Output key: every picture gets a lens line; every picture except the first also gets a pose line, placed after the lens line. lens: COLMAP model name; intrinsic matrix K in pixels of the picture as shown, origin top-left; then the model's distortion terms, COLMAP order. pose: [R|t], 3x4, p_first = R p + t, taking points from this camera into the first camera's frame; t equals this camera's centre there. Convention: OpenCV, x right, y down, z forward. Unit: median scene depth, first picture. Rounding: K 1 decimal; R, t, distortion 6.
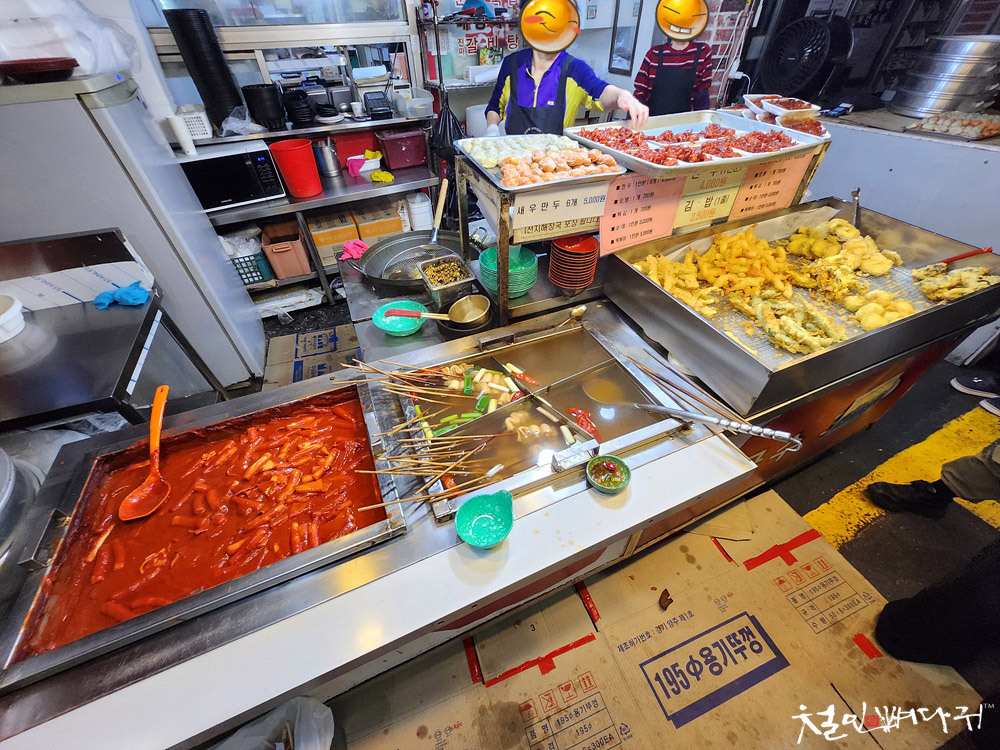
lens RADIAL K [[400.0, 0, 500.0], [0, 400.0, 375.0], [0, 0, 1]] dist [-0.014397, -0.000031]
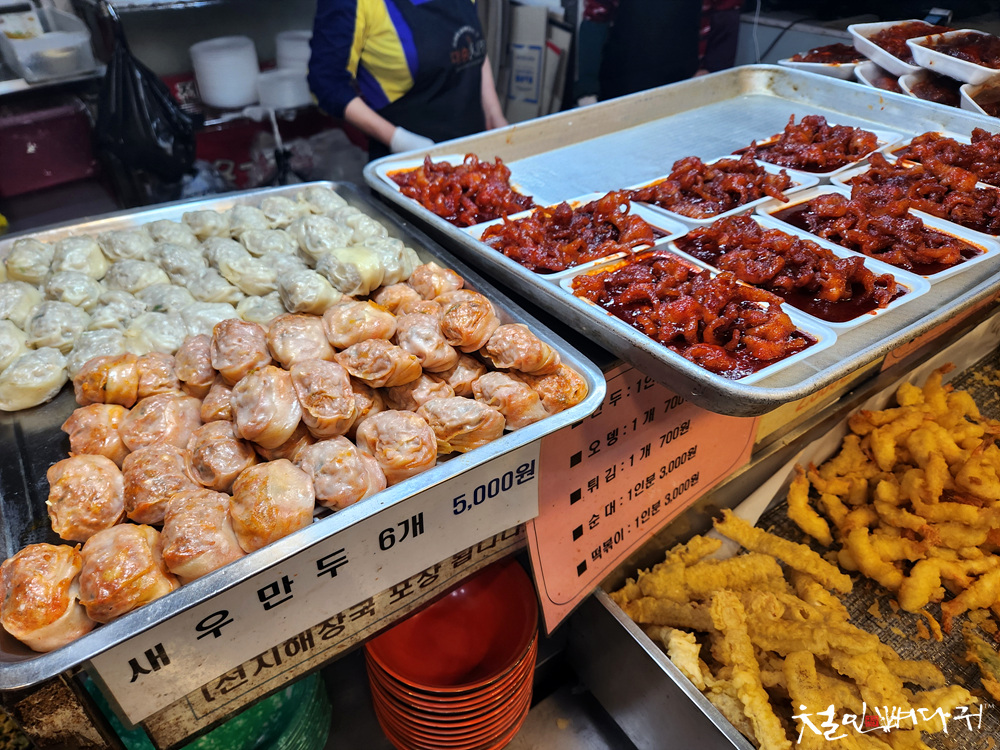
lens RADIAL K [[701.6, 0, 500.0], [0, 701.6, 375.0], [0, 0, 1]] dist [0.001941, -0.007376]
pose [[0.973747, -0.134073, 0.183959, 0.155474], [0.154073, 0.983081, -0.099062, -0.425480], [-0.167565, 0.124805, 0.977929, 0.518541]]
